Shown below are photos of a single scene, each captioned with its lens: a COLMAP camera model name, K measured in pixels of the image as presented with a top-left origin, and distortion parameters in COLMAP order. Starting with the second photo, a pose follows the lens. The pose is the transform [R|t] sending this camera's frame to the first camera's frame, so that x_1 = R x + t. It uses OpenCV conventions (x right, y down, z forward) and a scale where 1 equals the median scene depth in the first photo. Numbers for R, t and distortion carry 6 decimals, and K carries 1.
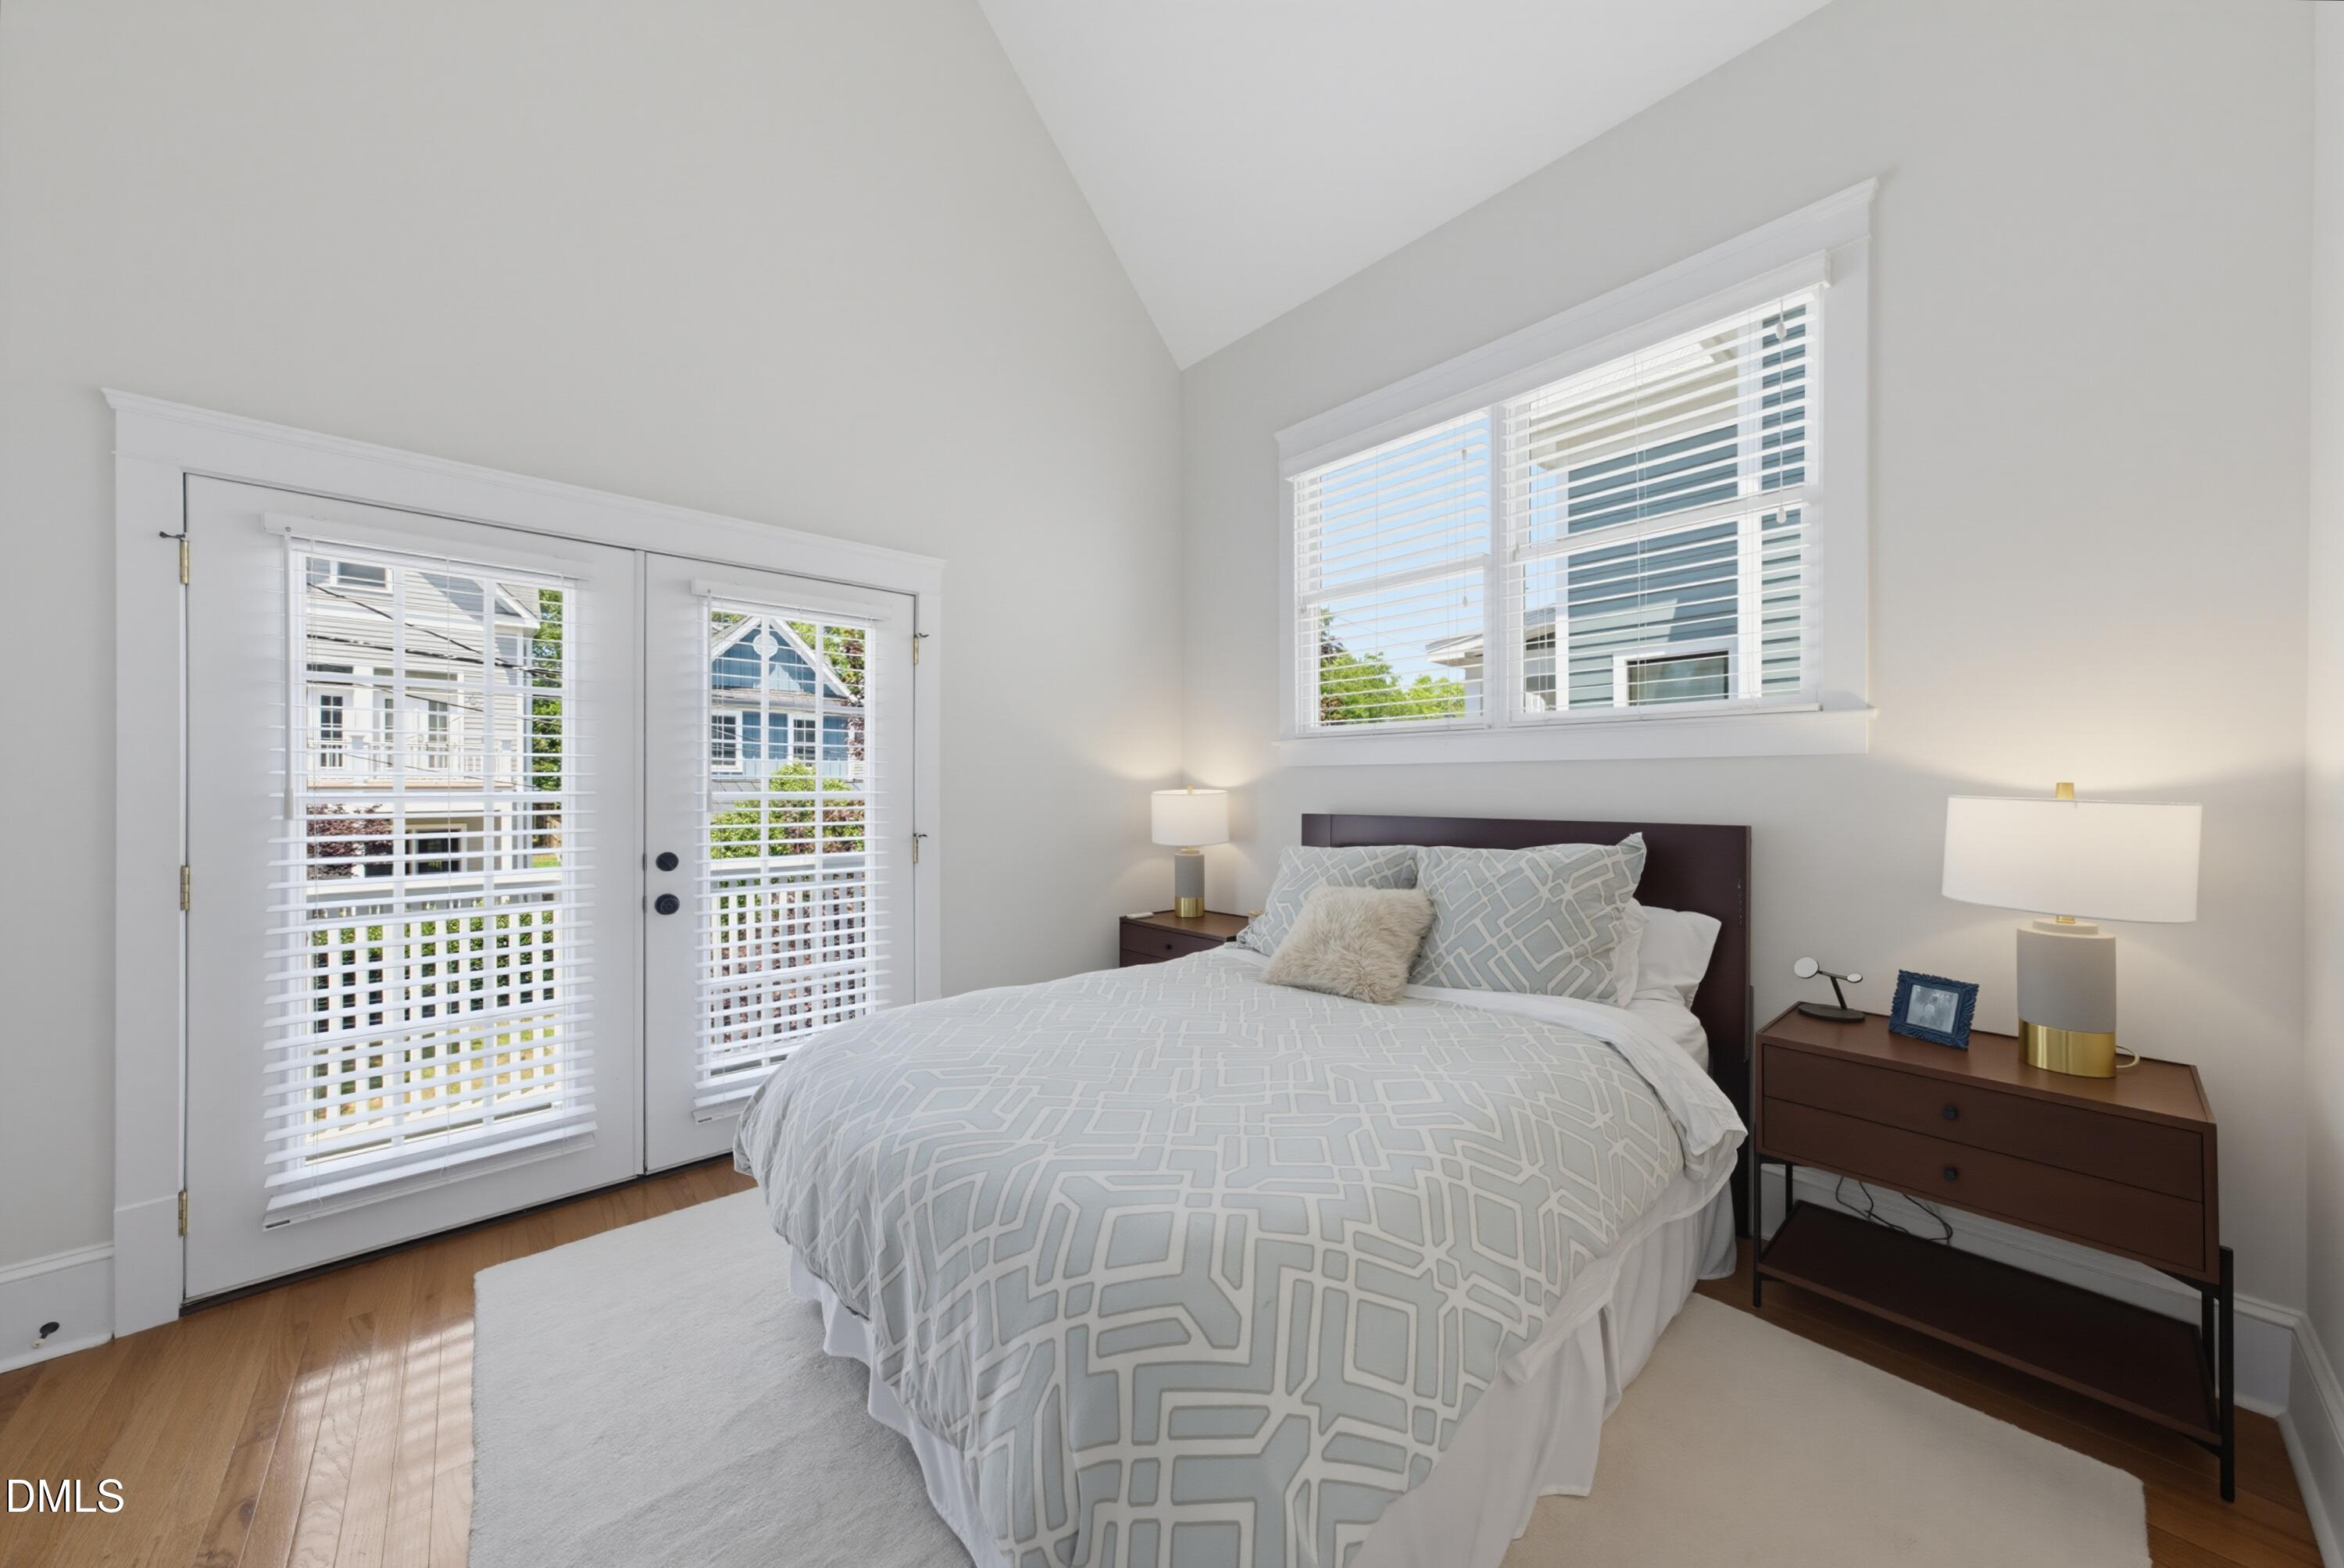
lens RADIAL K [[802.6, 0, 1183.8], [0, 802.6, 800.9], [0, 0, 1]] dist [-0.019770, 0.011683]
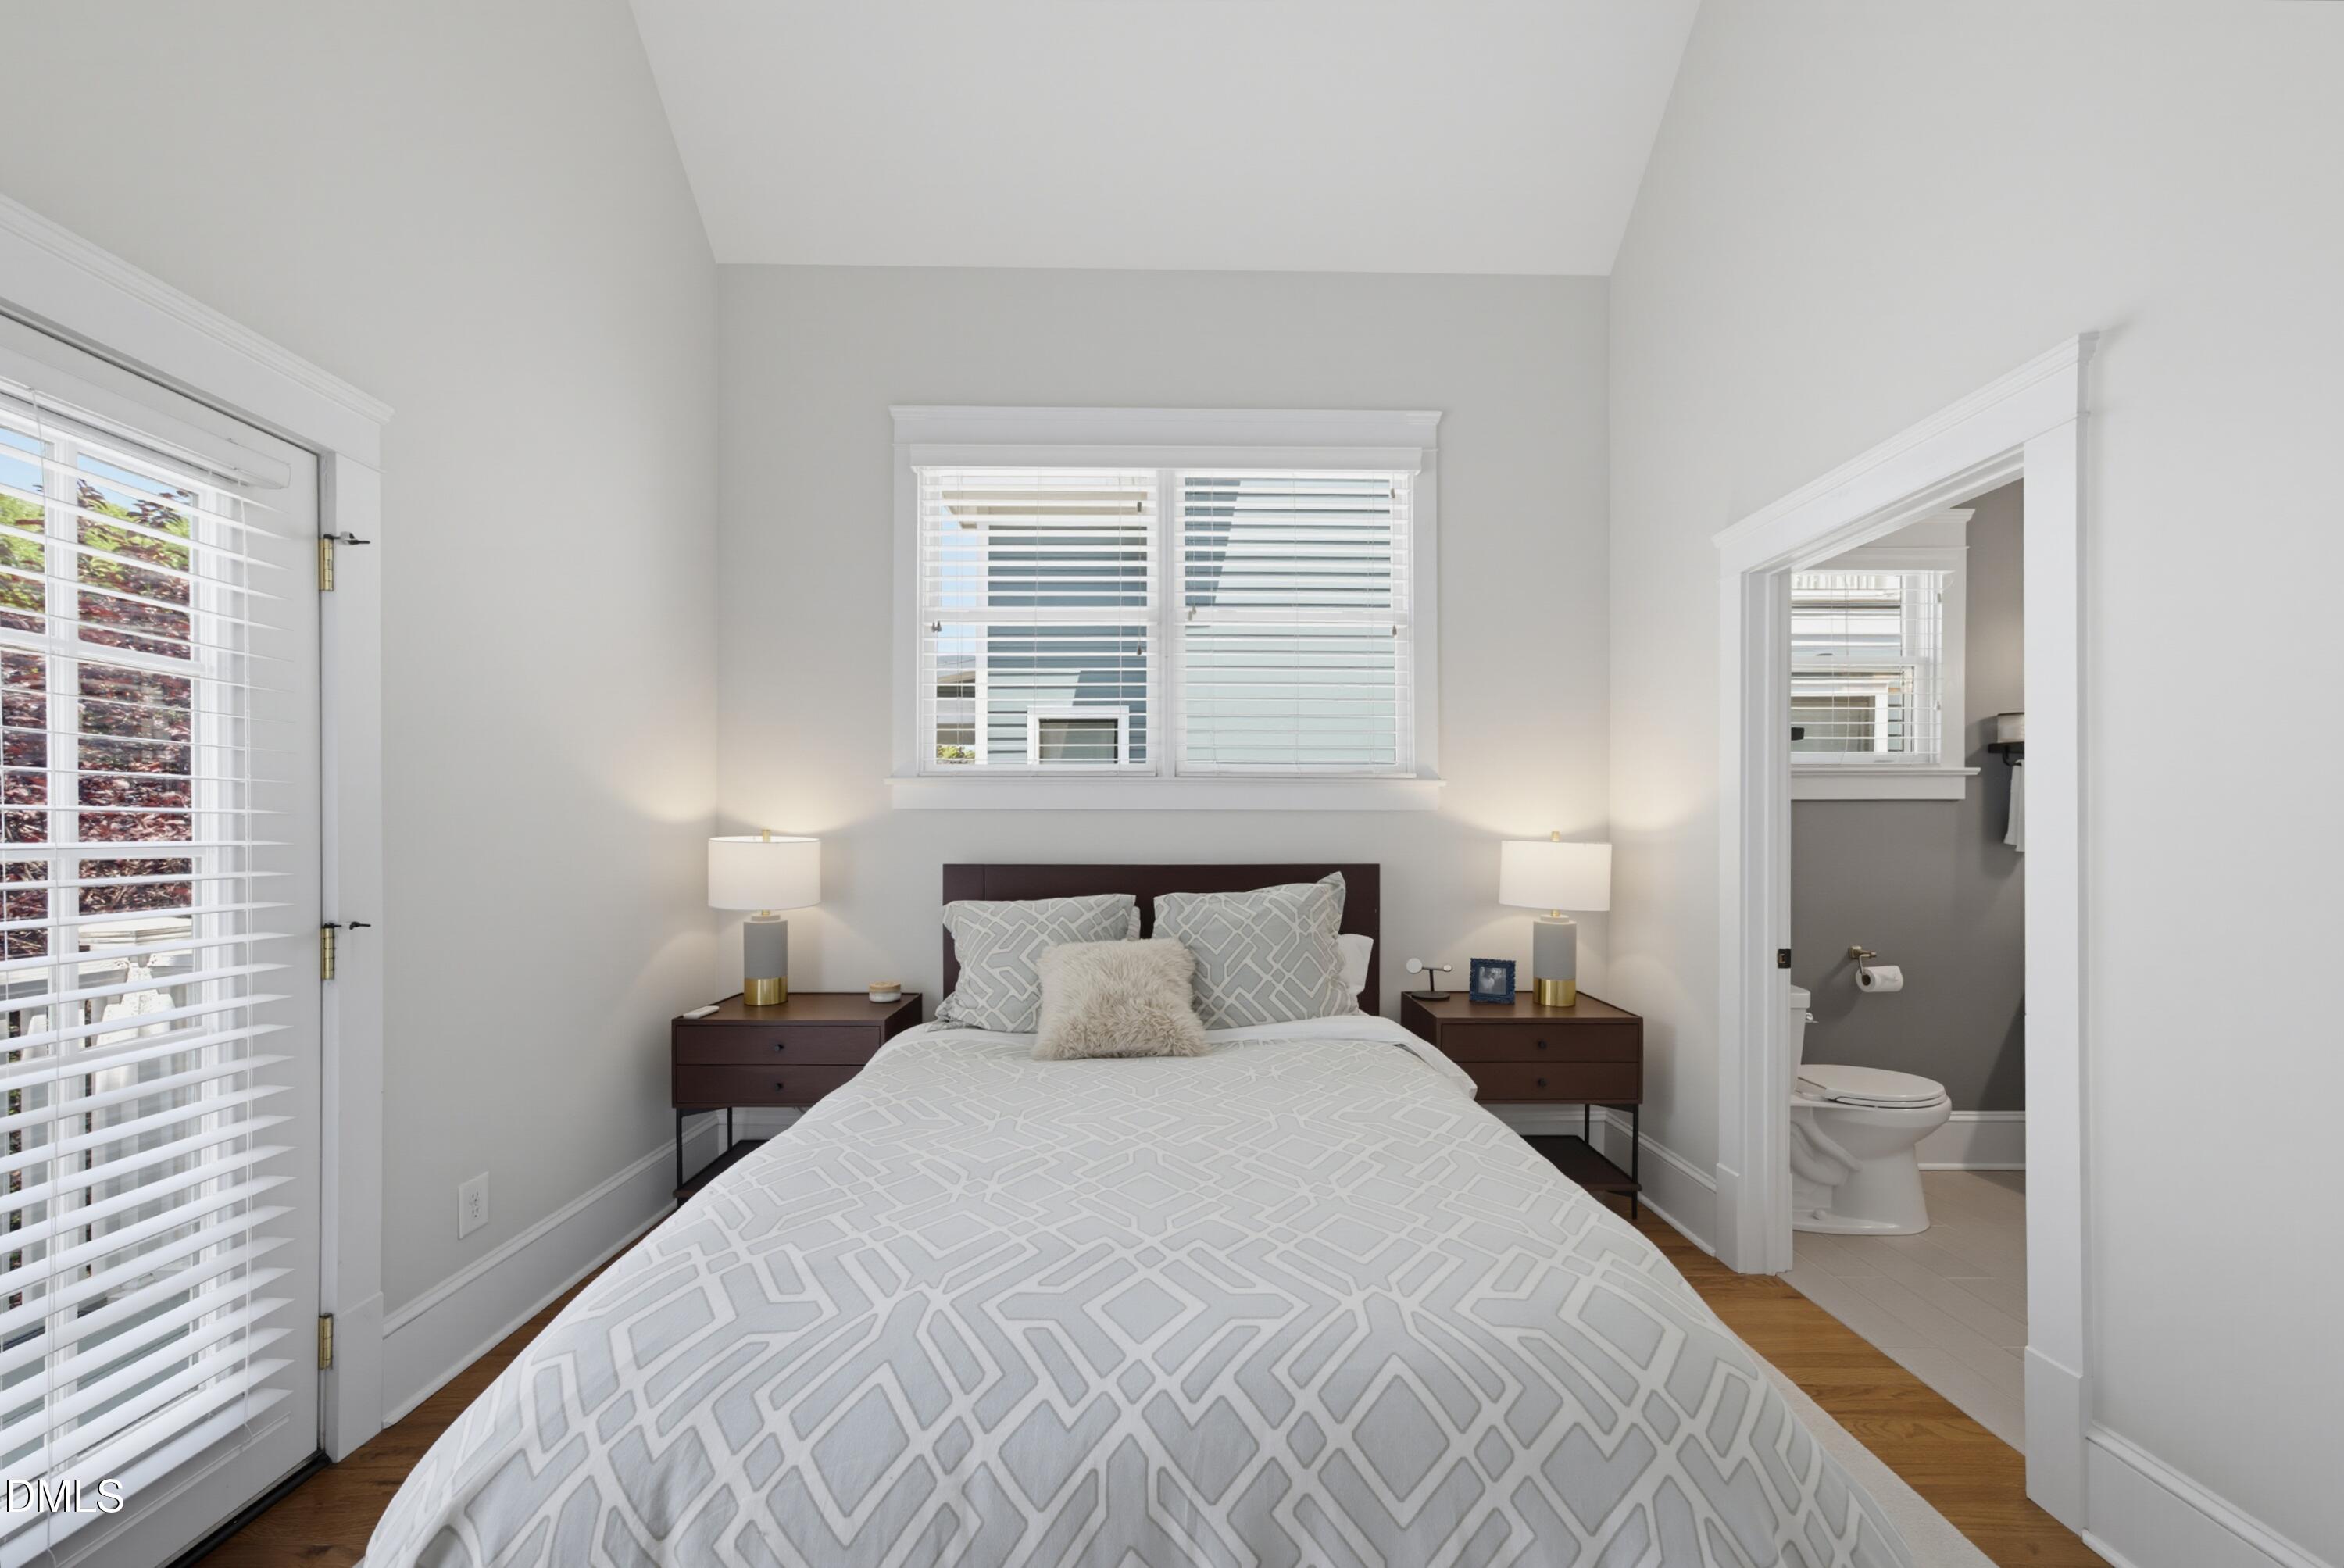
lens RADIAL K [[814.1, 0, 1154.7], [0, 814.1, 819.3], [0, 0, 1]] dist [-0.045127, 0.018760]
pose [[0.677688, 0.011966, 0.735252, -0.535417], [0.011460, 0.999574, -0.026831, -0.010905], [-0.735260, 0.026609, 0.677263, 0.363993]]
